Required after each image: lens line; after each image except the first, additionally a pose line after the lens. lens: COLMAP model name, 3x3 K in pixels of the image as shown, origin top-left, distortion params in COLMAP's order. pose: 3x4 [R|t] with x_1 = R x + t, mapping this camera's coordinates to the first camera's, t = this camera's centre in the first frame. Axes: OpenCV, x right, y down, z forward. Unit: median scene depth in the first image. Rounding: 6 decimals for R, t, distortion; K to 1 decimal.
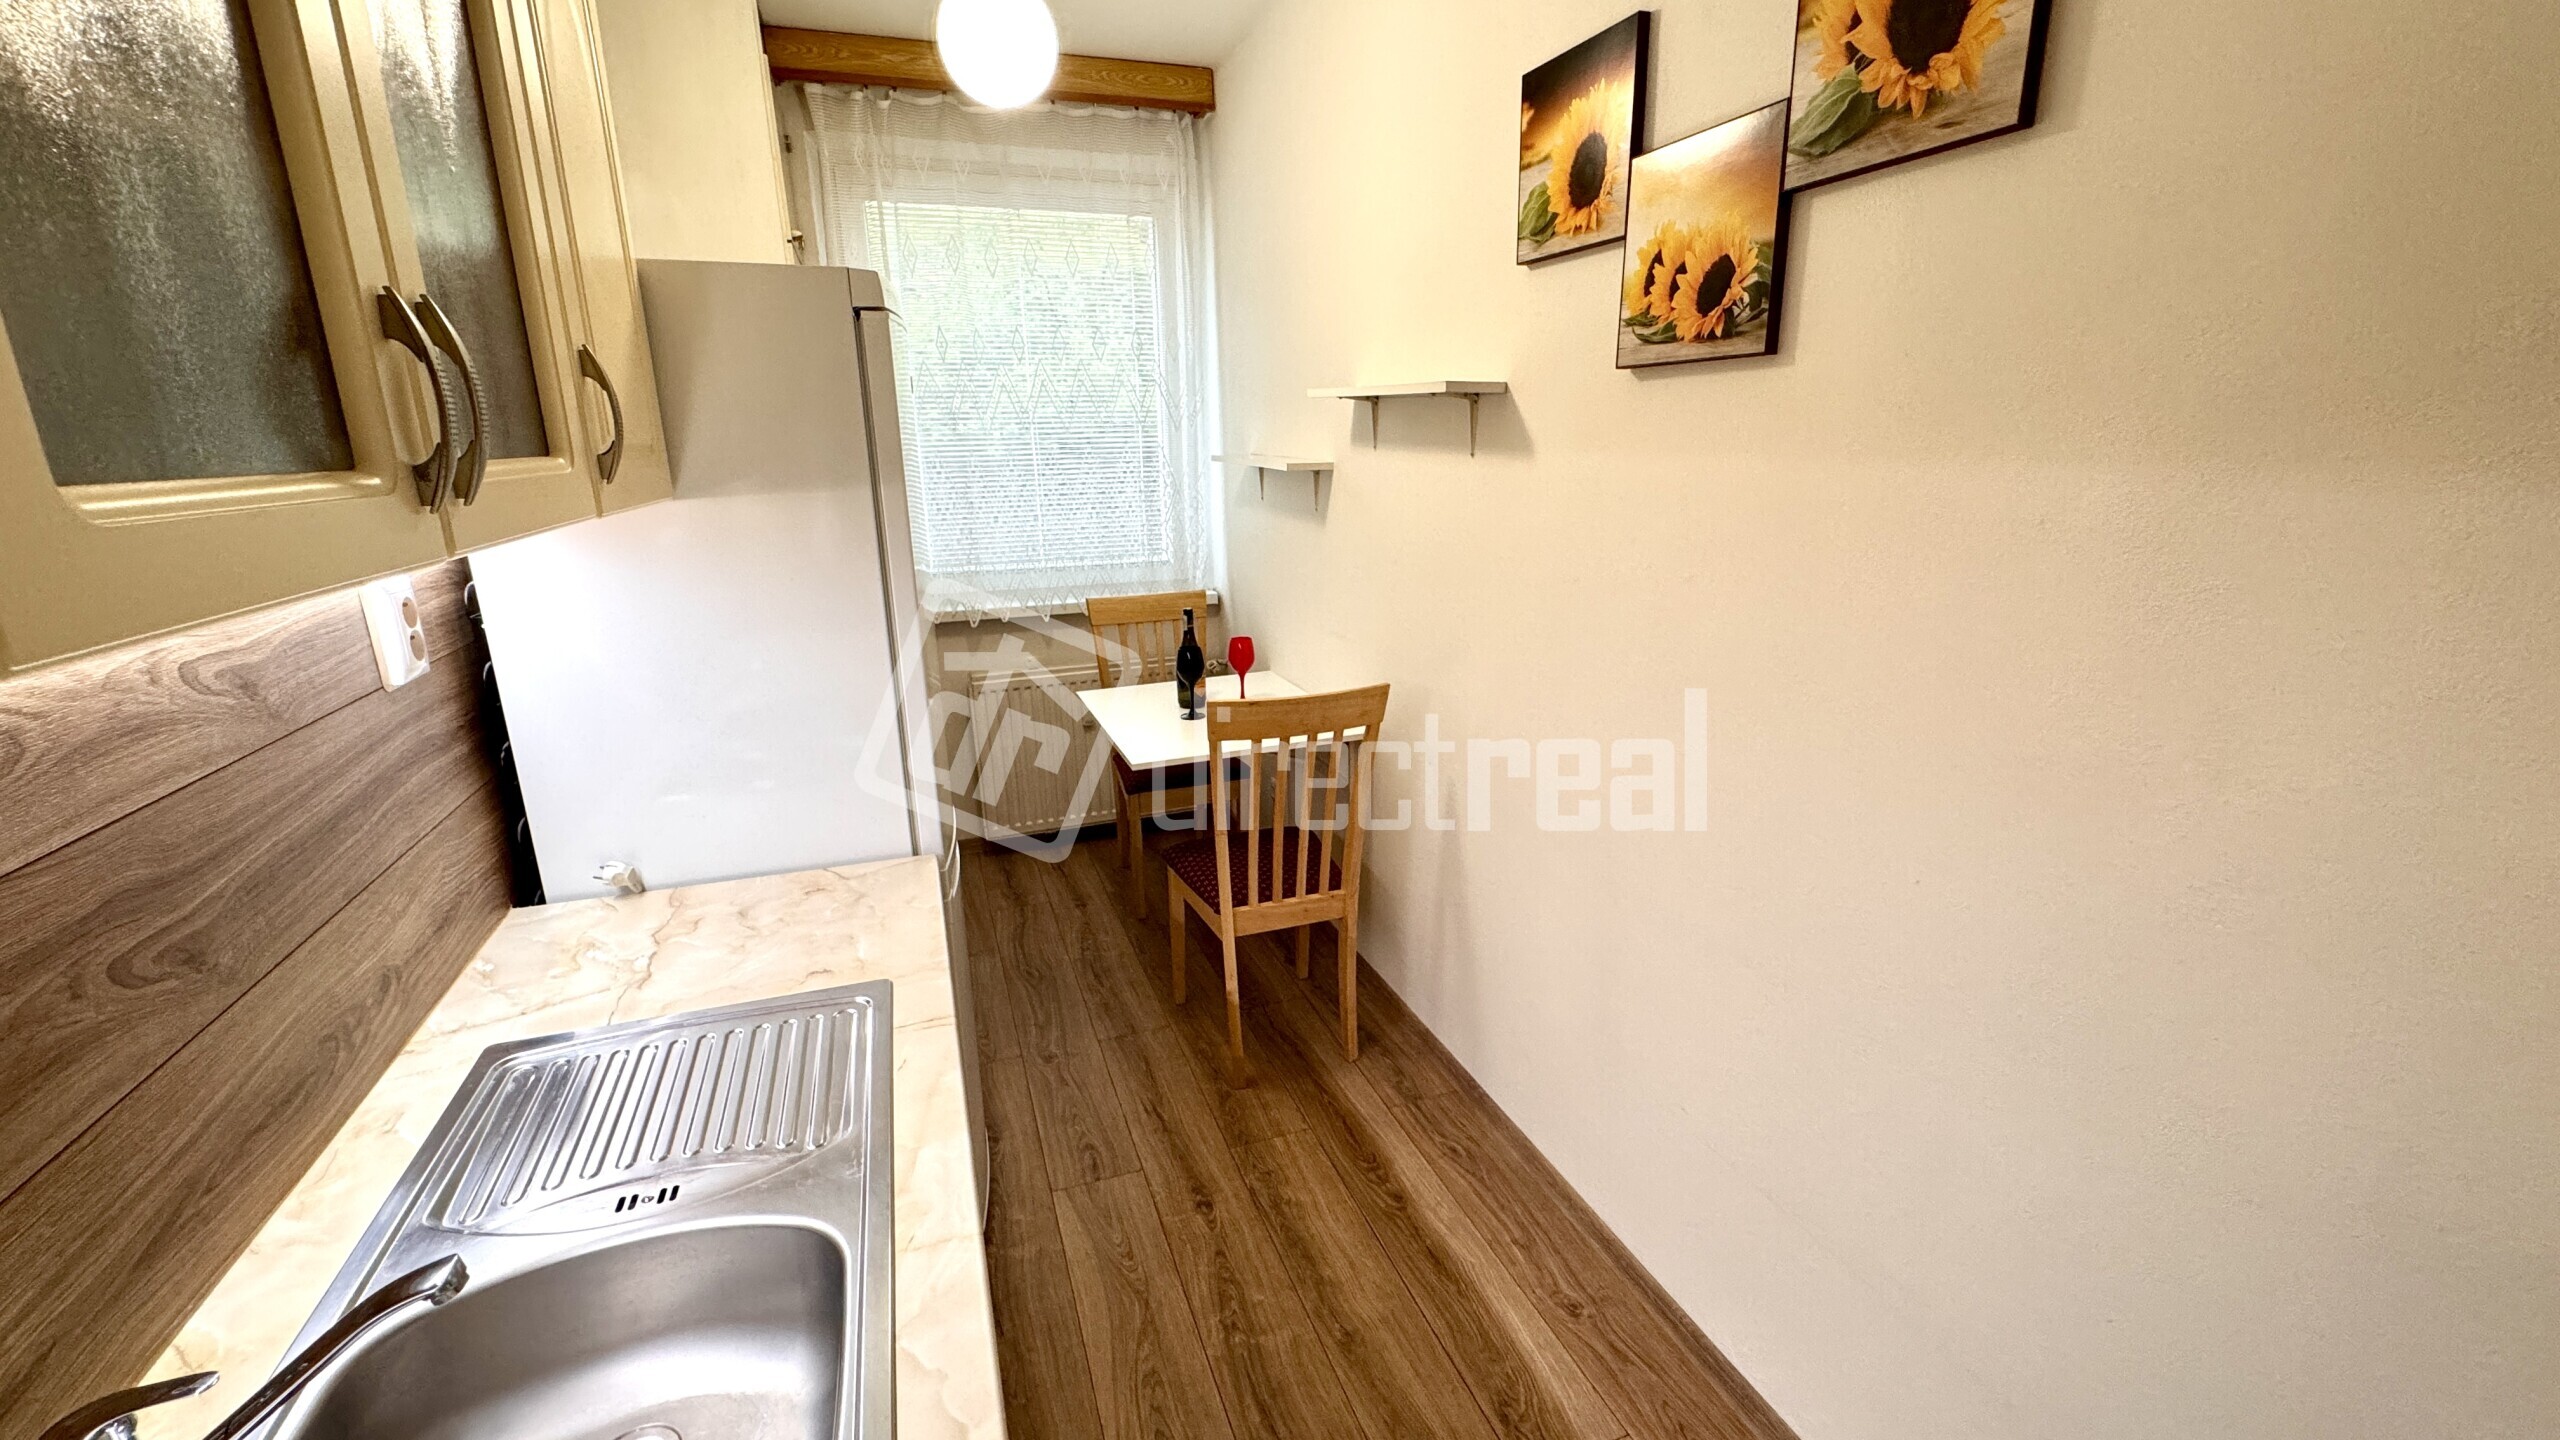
lens RADIAL K [[1024.4, 0, 1275.0], [0, 1024.4, 715.8], [0, 0, 1]] dist [-0.003511, -0.000261]
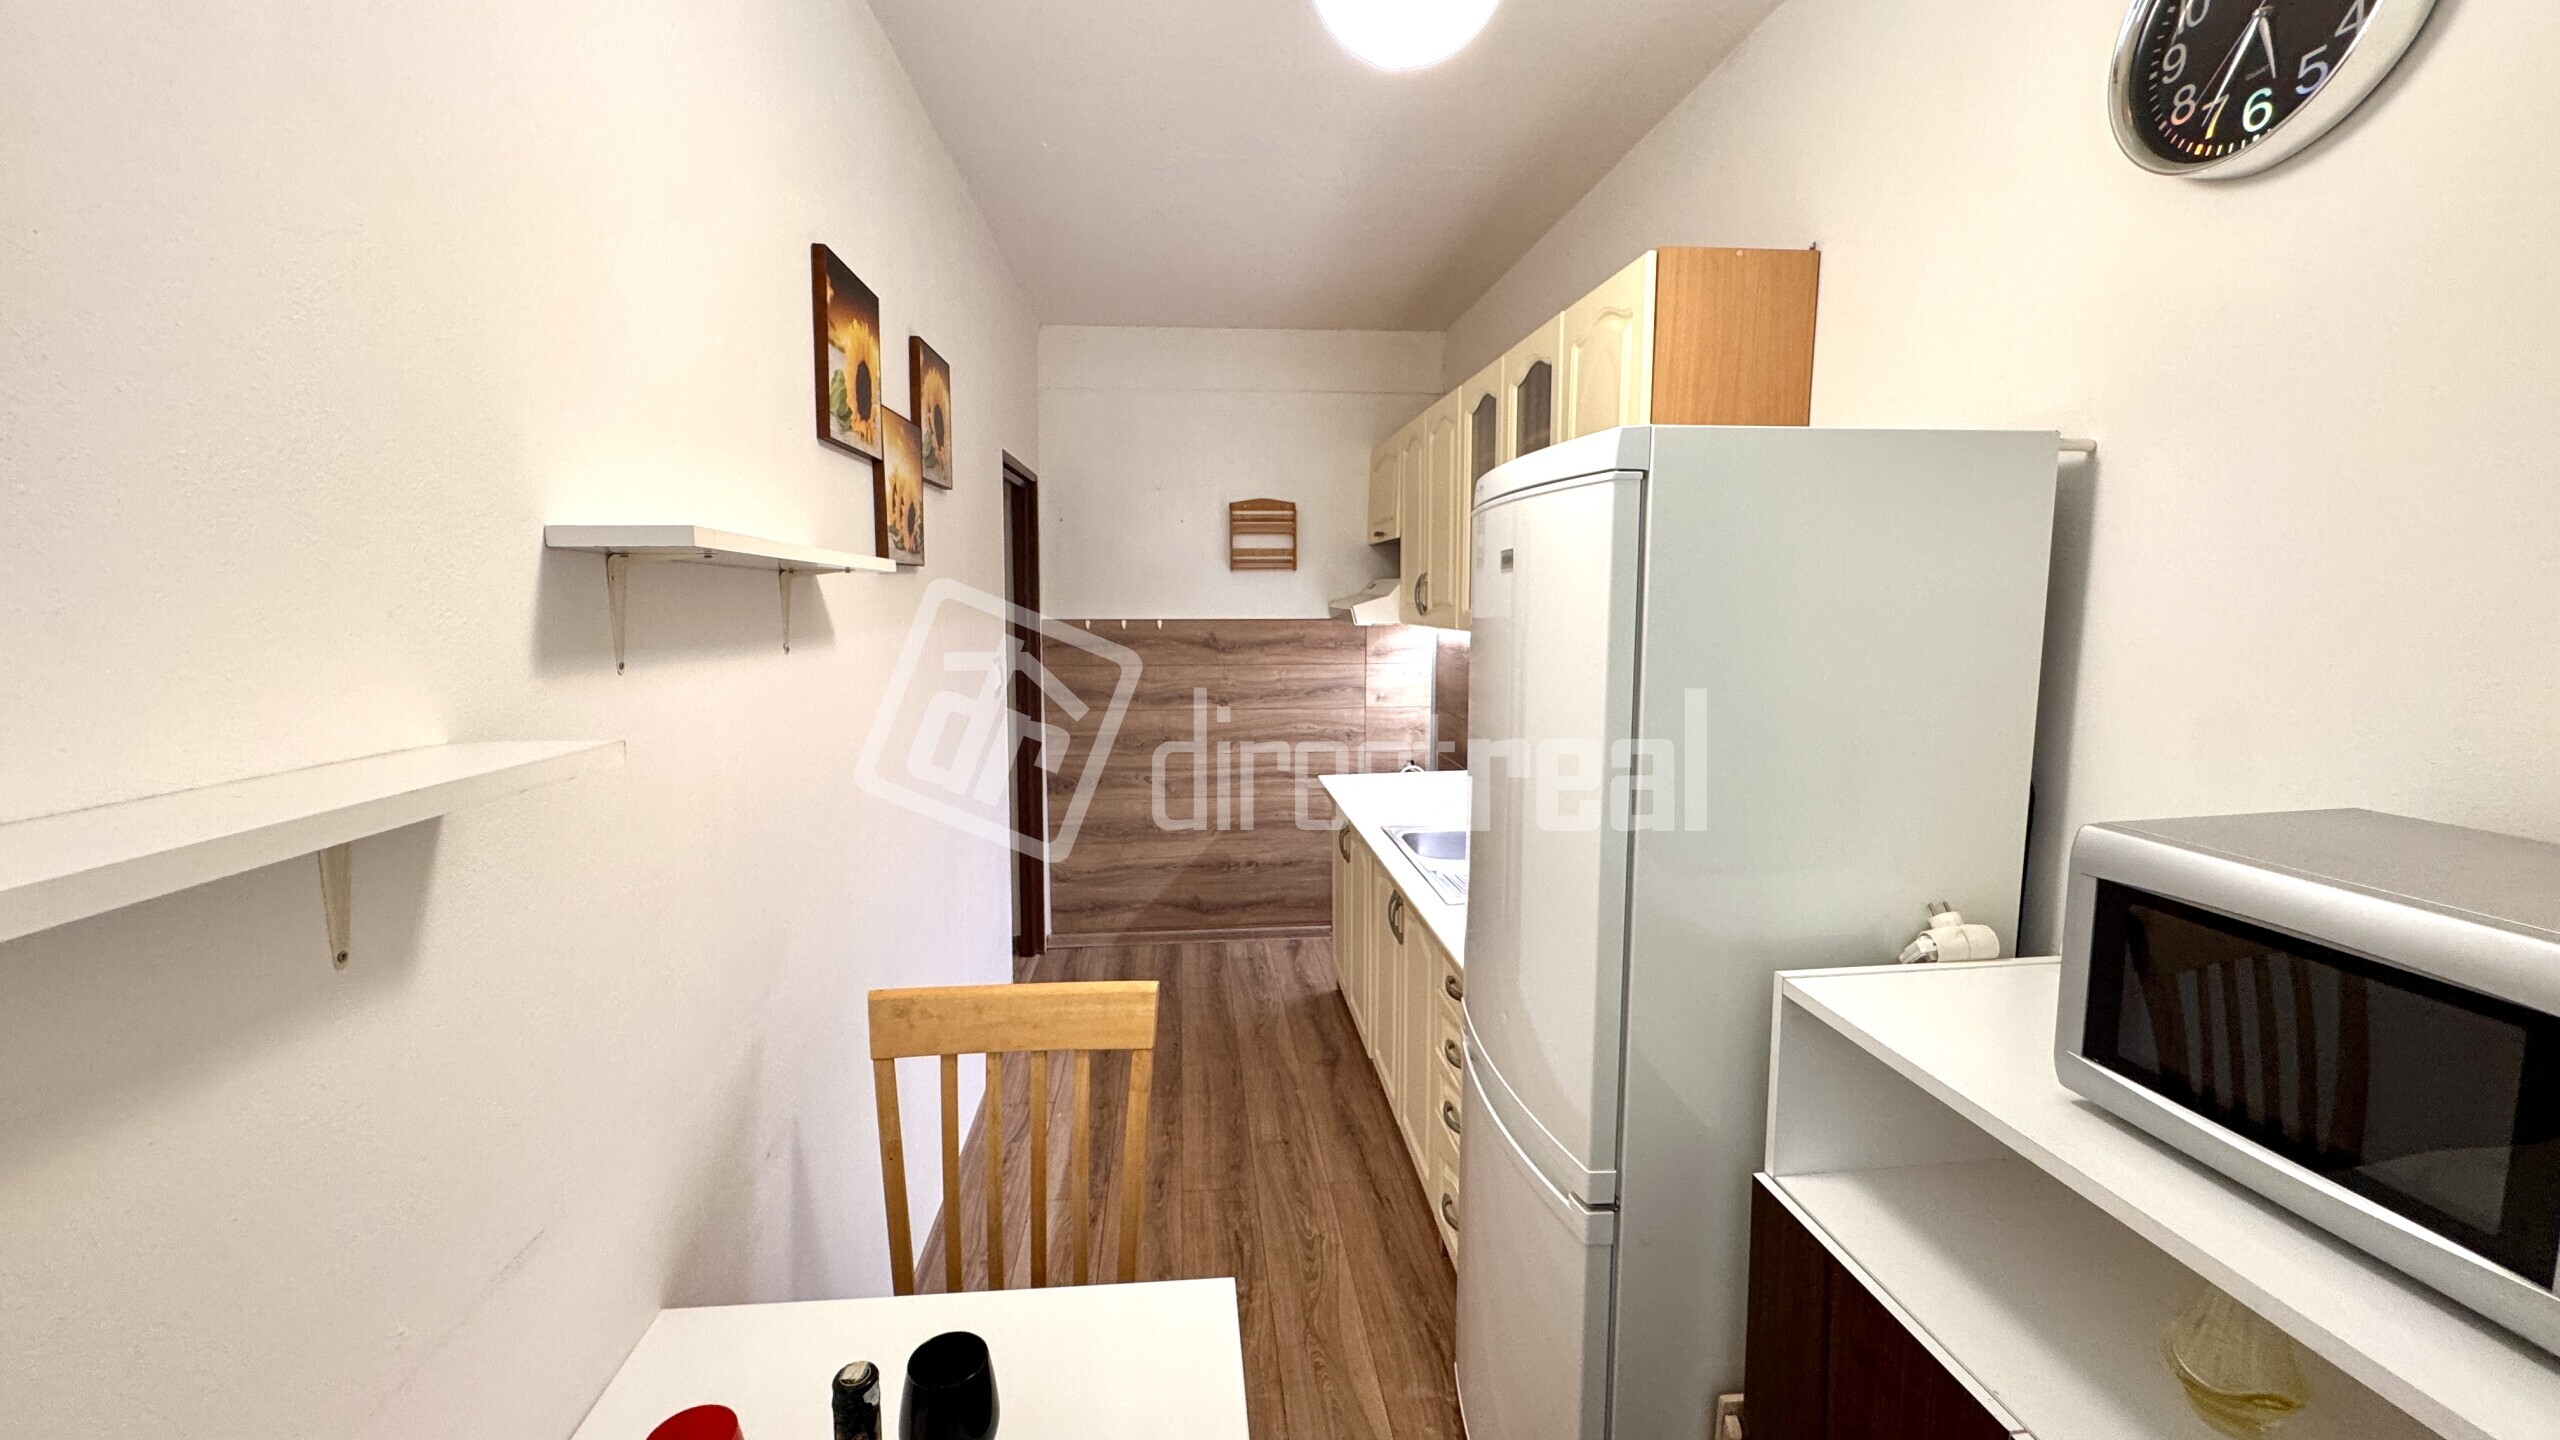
lens RADIAL K [[1024.4, 0, 1287.3], [0, 1024.4, 701.3], [0, 0, 1]] dist [-0.003511, -0.000261]
pose [[-0.970334, -0.021445, 0.240814, -0.318566], [0.067501, 0.932419, 0.355020, -0.441170], [-0.232153, 0.360743, -0.903310, 1.555011]]
